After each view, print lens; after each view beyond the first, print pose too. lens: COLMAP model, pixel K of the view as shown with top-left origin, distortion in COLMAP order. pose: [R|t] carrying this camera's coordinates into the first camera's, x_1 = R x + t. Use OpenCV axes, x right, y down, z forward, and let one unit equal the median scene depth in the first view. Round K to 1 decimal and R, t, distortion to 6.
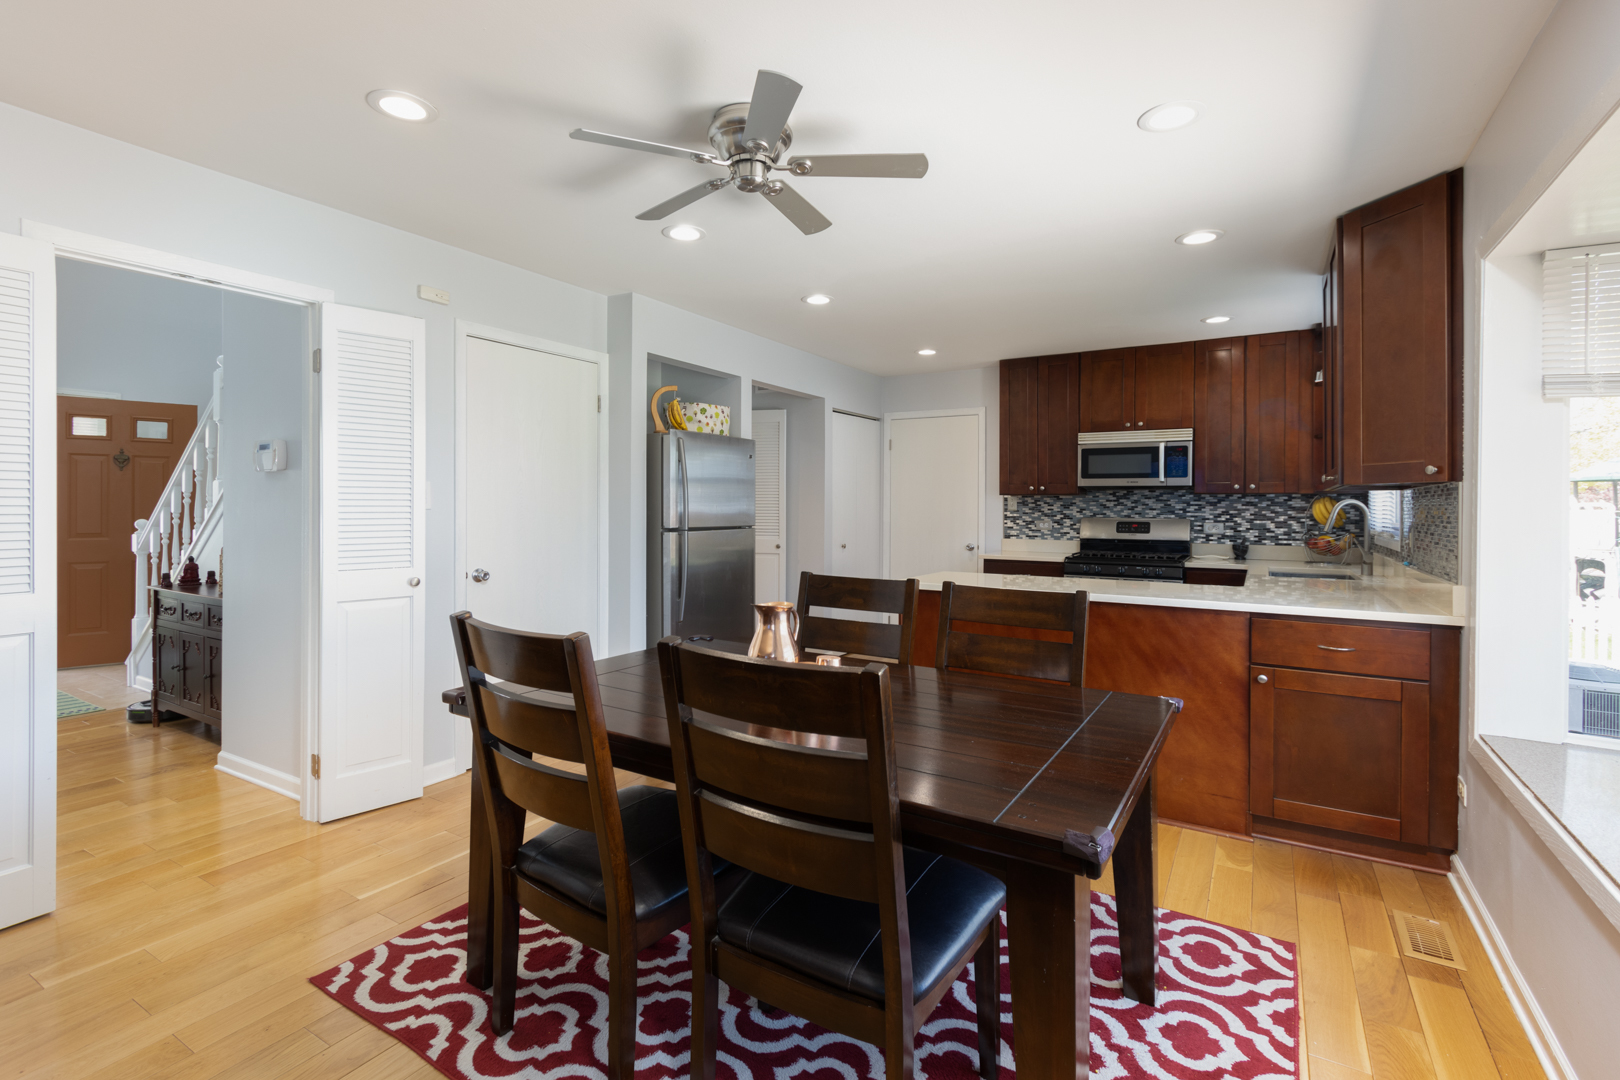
lens RADIAL K [[760.1, 0, 804.7], [0, 760.1, 505.3], [0, 0, 1]] dist [-0.021548, -0.000037]
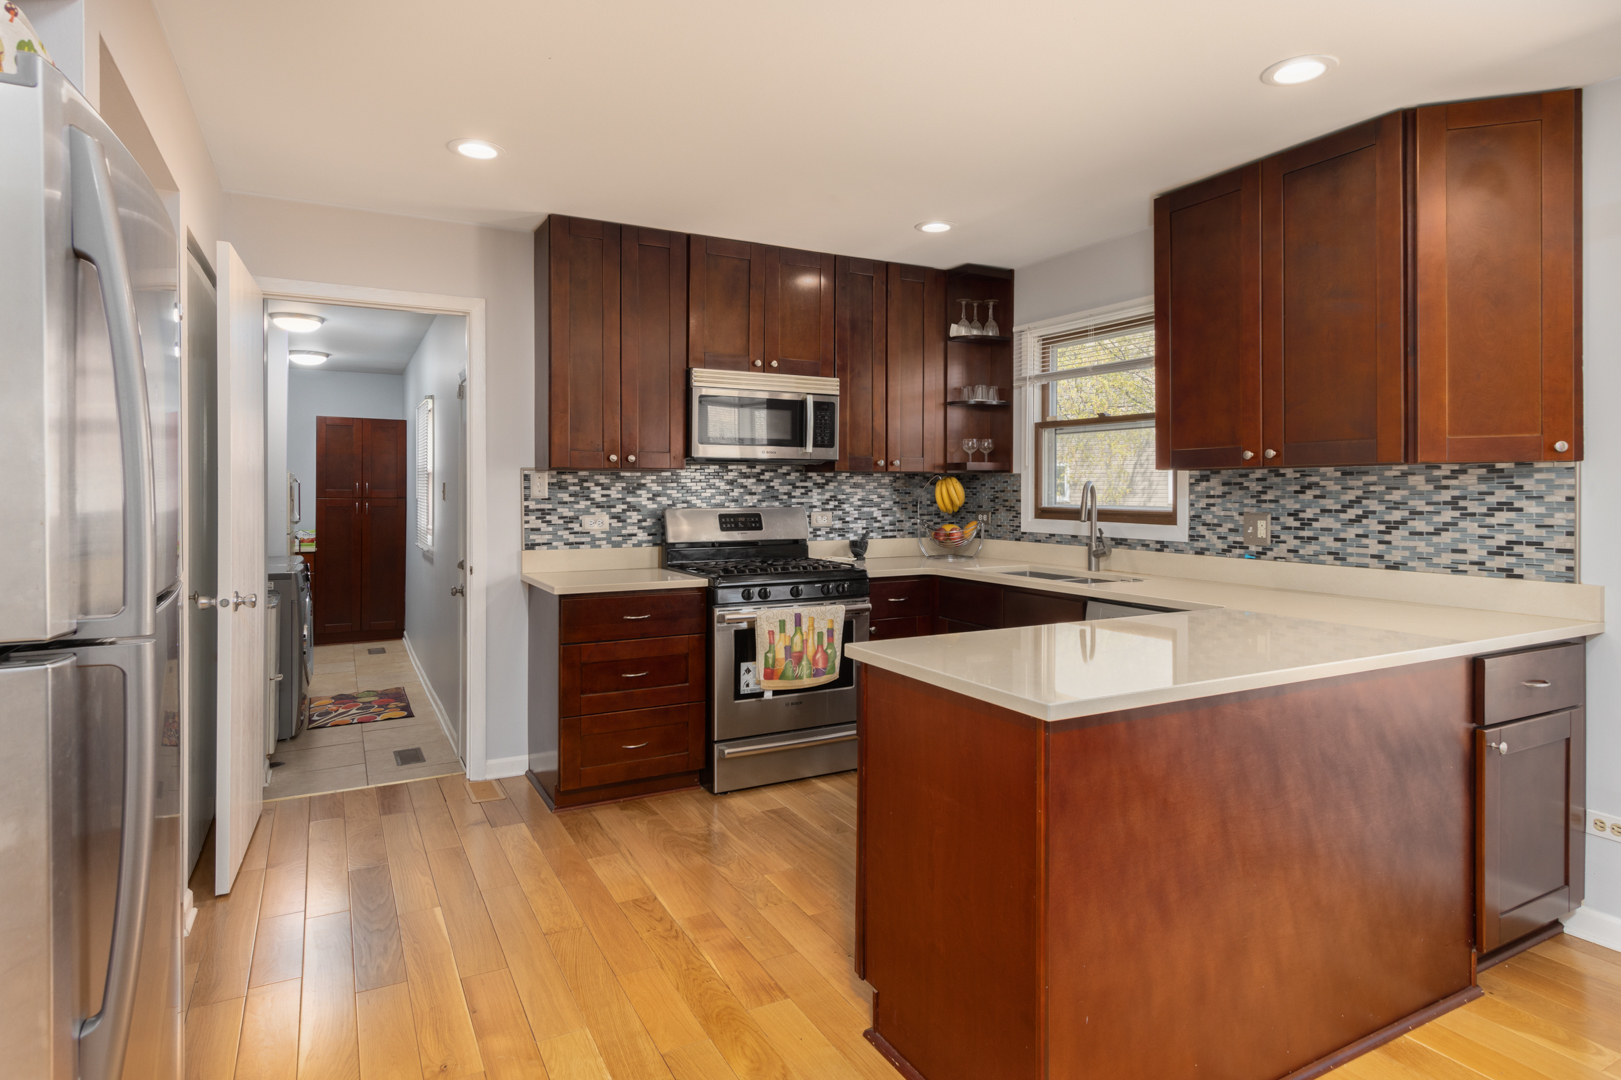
lens RADIAL K [[882.0, 0, 792.5], [0, 882.0, 489.3], [0, 0, 1]] dist [-0.006791, -0.000840]
pose [[0.511480, -0.005157, 0.859280, -0.201690], [0.001756, 0.999986, 0.004957, -0.002679], [-0.859293, -0.001027, 0.511482, 0.587478]]
